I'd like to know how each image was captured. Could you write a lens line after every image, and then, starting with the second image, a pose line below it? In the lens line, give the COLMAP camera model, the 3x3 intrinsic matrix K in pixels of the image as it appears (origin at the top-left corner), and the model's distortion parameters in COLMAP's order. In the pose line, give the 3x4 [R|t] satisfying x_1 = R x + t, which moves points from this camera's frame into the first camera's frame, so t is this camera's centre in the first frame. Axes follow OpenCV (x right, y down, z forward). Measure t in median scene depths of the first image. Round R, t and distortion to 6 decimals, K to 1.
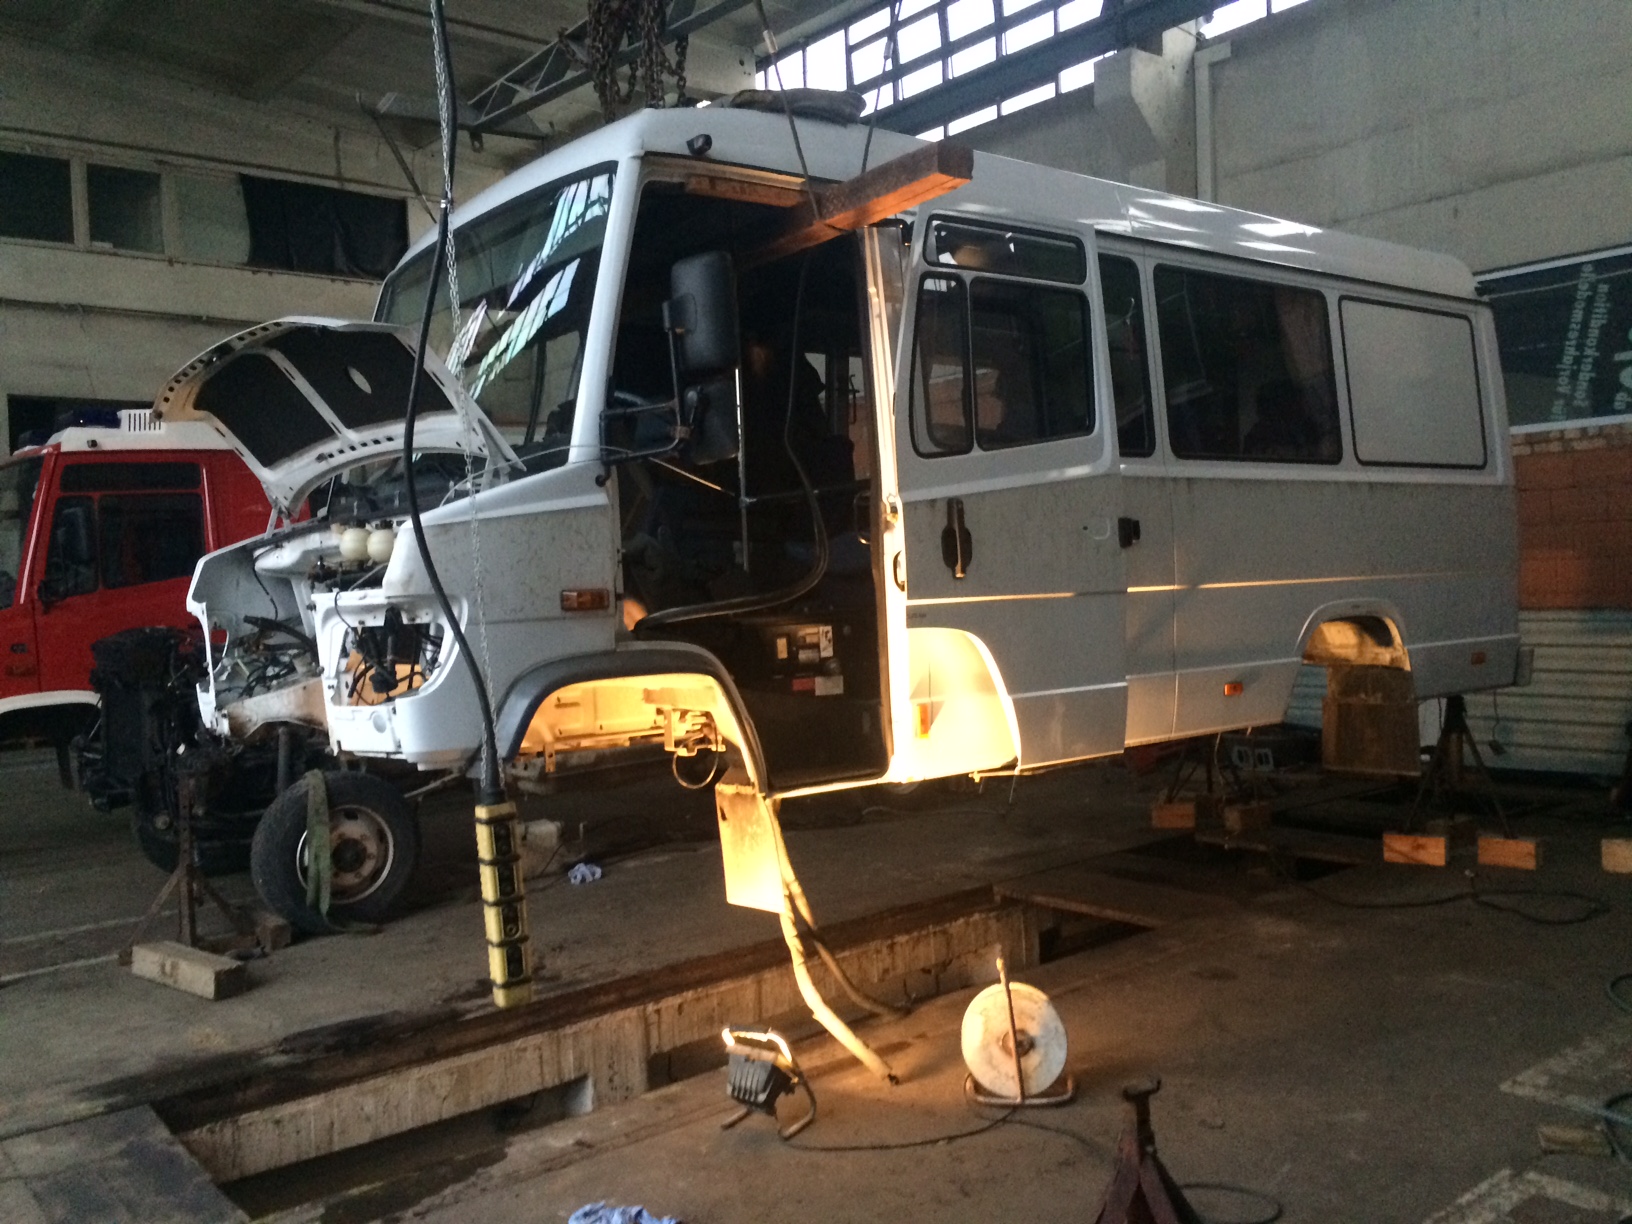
lens RADIAL K [[1404.1, 0, 816.0], [0, 1404.1, 612.0], [0, 0, 1]] dist [-0.004591, -0.005591]
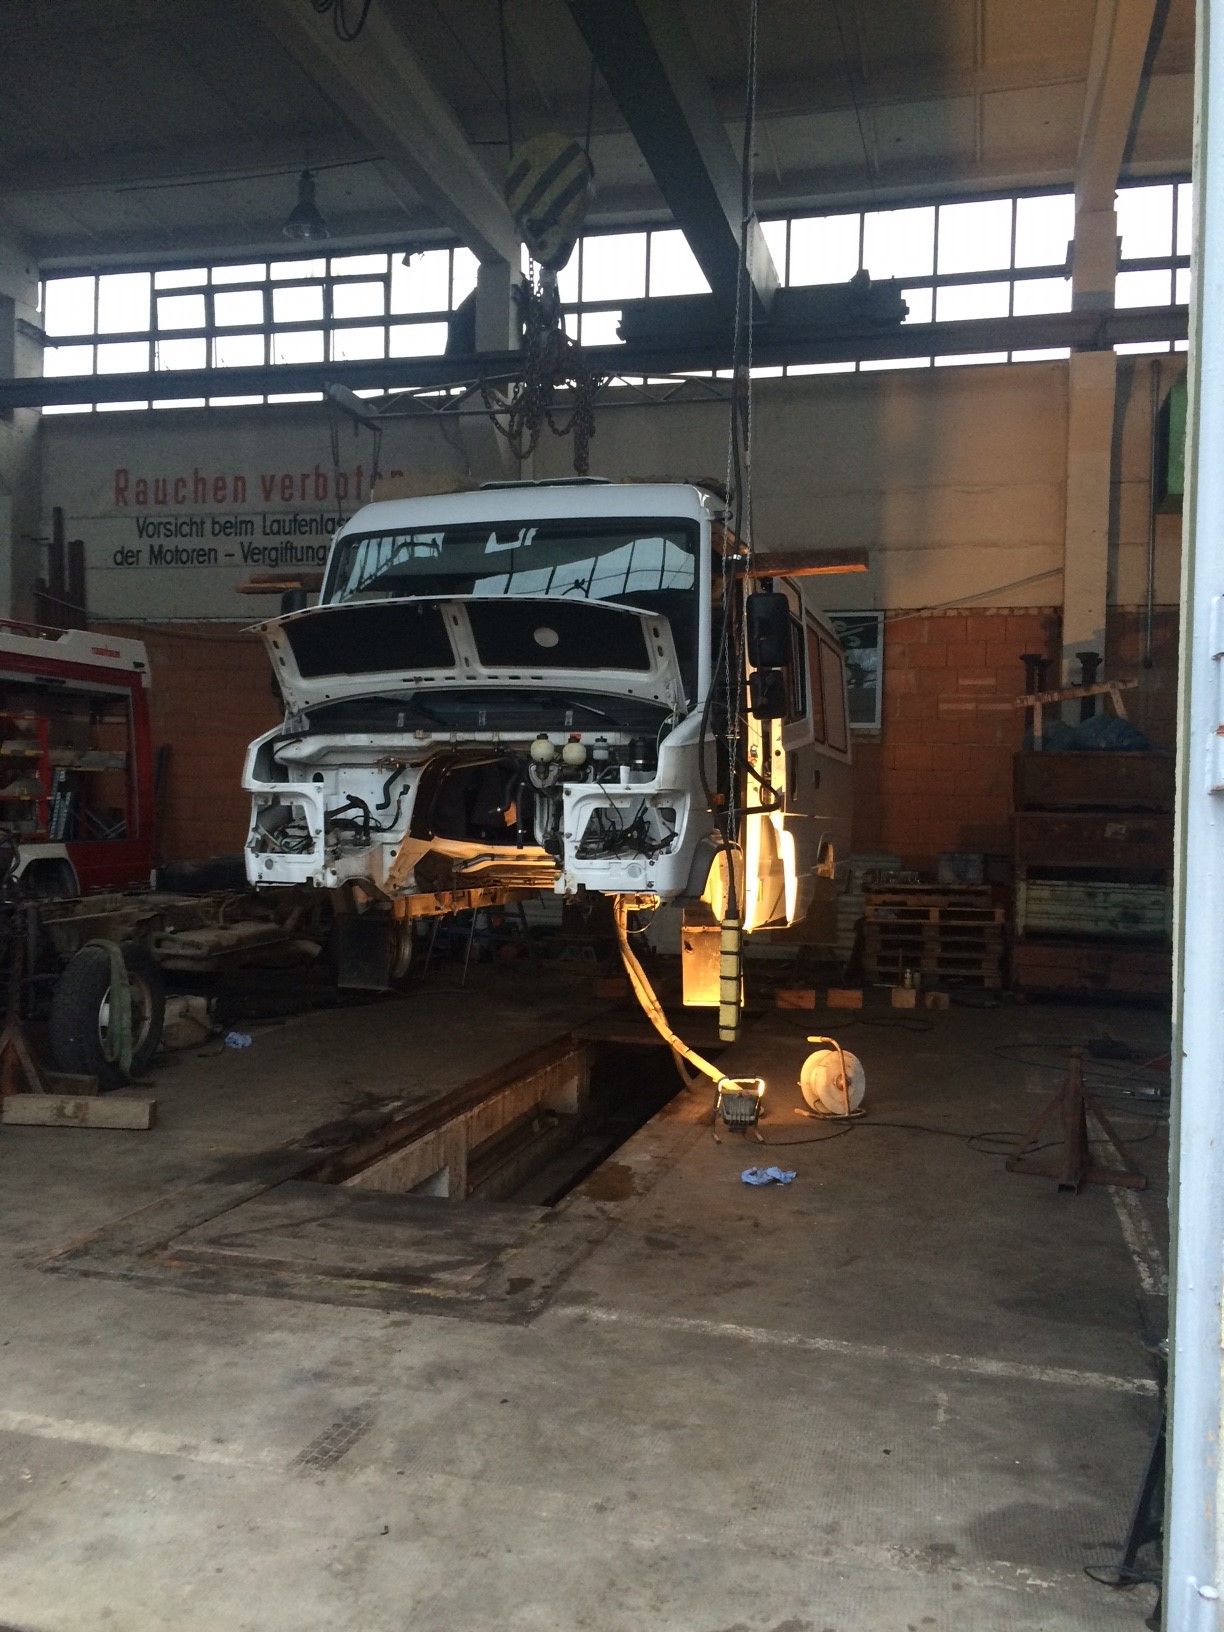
lens RADIAL K [[1417.0, 0, 612.0], [0, 1417.0, 816.0], [0, 0, 1]] dist [0.047777, -0.002889]
pose [[0.809915, 0.061751, 0.583287, -0.926461], [-0.042676, 0.998011, -0.046400, 0.068766], [-0.584992, 0.012687, 0.810940, -0.185197]]
